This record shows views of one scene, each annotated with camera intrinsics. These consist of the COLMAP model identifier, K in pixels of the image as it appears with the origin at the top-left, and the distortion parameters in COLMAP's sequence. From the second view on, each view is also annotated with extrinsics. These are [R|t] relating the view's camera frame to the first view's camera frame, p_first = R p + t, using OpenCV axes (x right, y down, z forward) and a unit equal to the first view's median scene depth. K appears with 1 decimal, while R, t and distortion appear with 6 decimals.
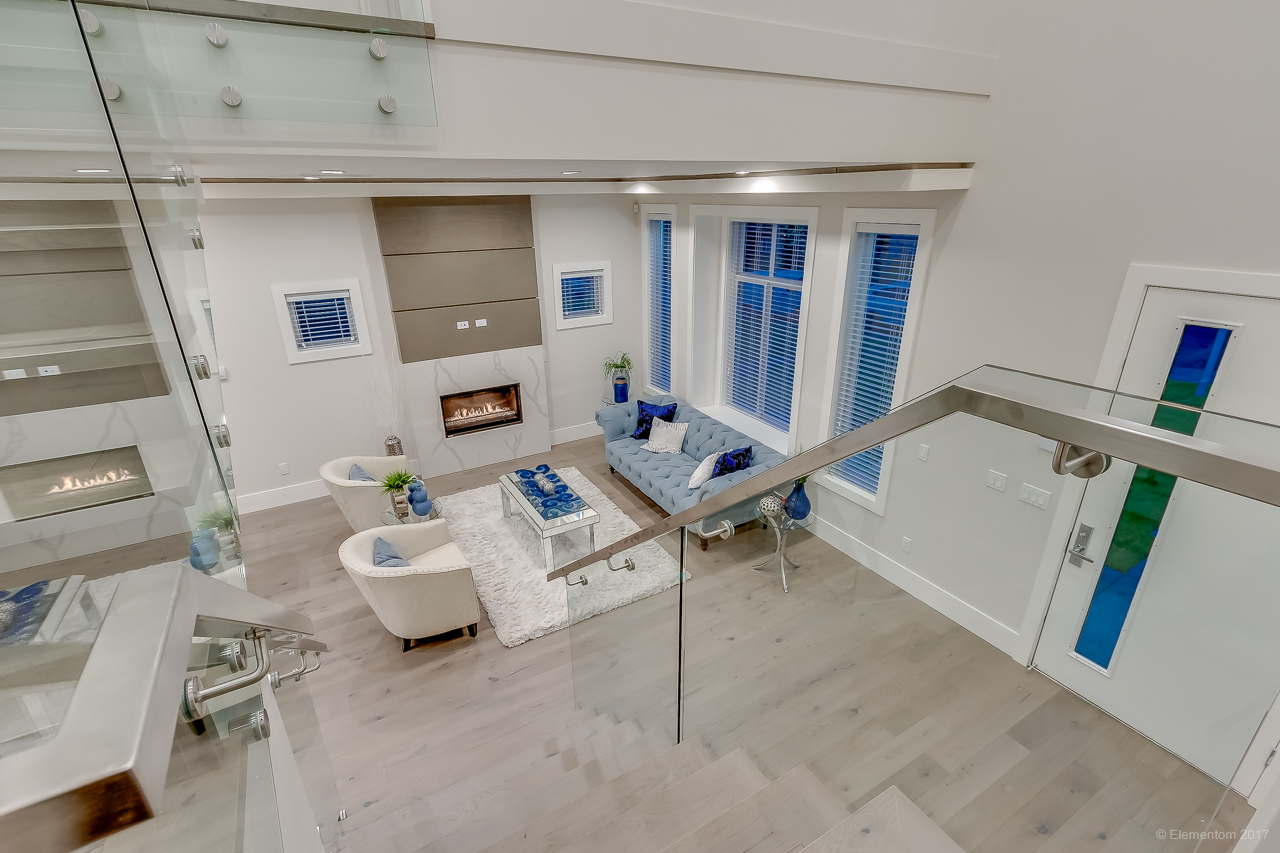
lens RADIAL K [[589.3, 0, 640.0], [0, 589.3, 426.5], [0, 0, 1]] dist [0.001616, -0.000556]
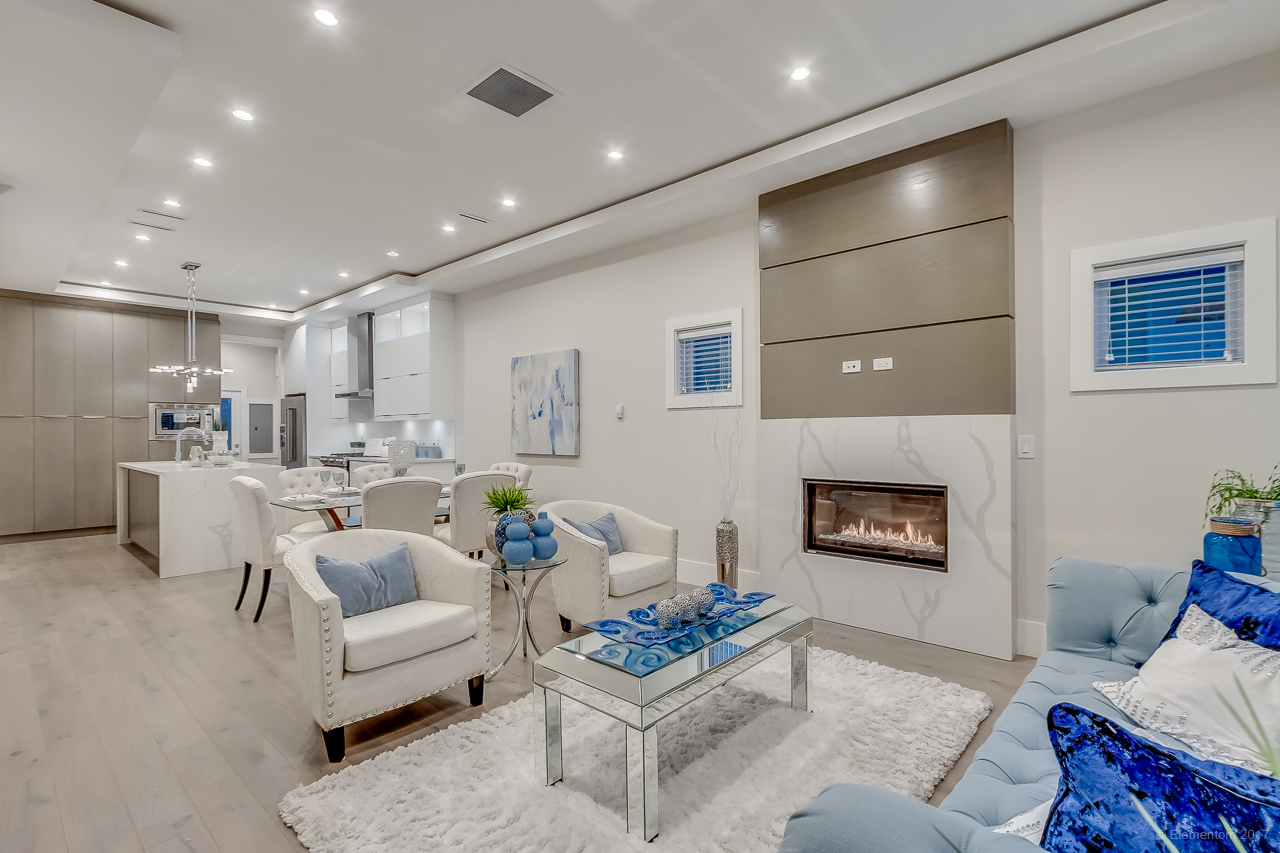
lens RADIAL K [[590.0, 0, 642.1], [0, 590.0, 431.8], [0, 0, 1]] dist [-0.000375, -0.000238]
pose [[0.307567, 0.011339, -0.951459, 0.206085], [-0.345153, 0.933155, -0.100452, 0.024294], [0.886720, 0.359294, 0.290922, 0.653231]]
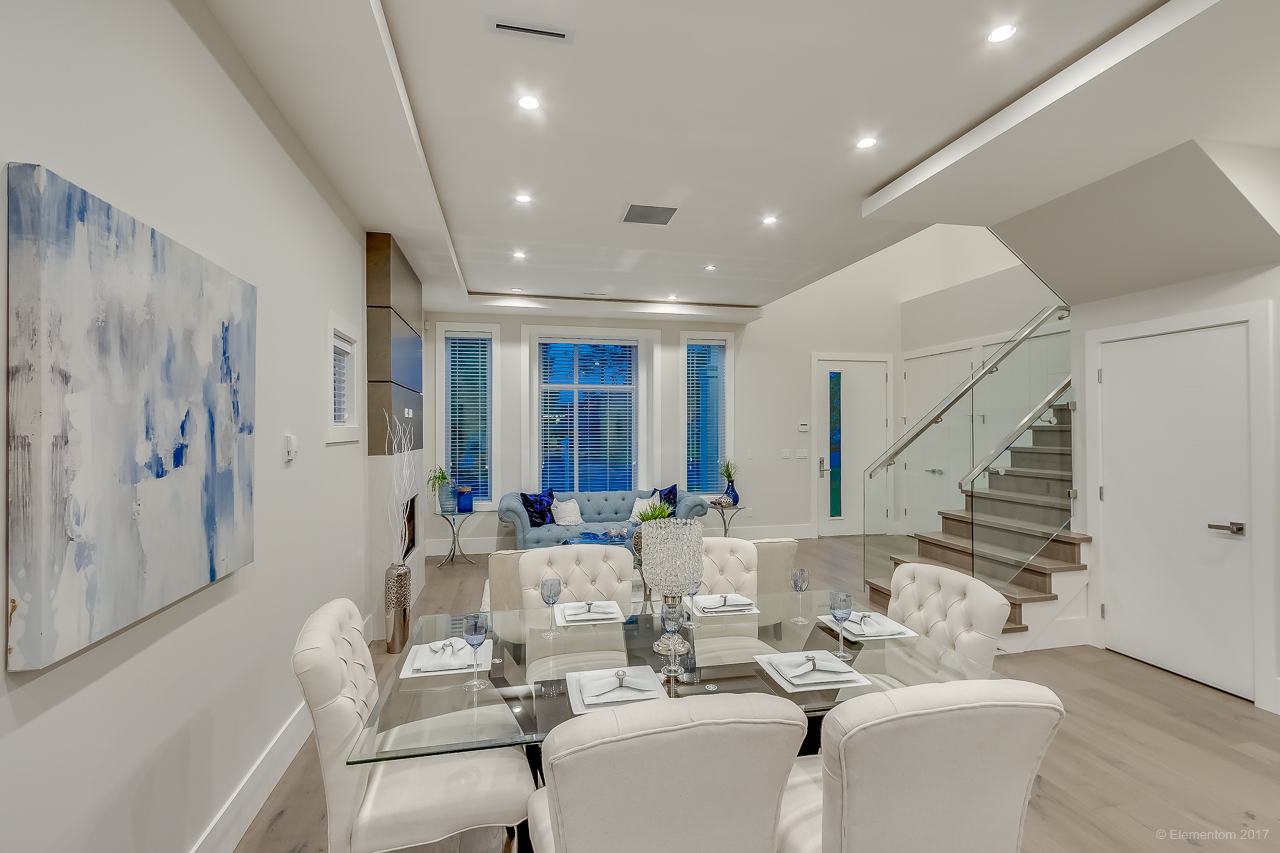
lens RADIAL K [[589.3, 0, 640.0], [0, 589.3, 426.5], [0, 0, 1]] dist [0.001616, -0.000556]
pose [[0.305653, 0.016684, 0.951997, -0.943587], [0.346905, 0.929171, -0.127663, 0.052427], [-0.886698, 0.369273, 0.278216, 0.509010]]
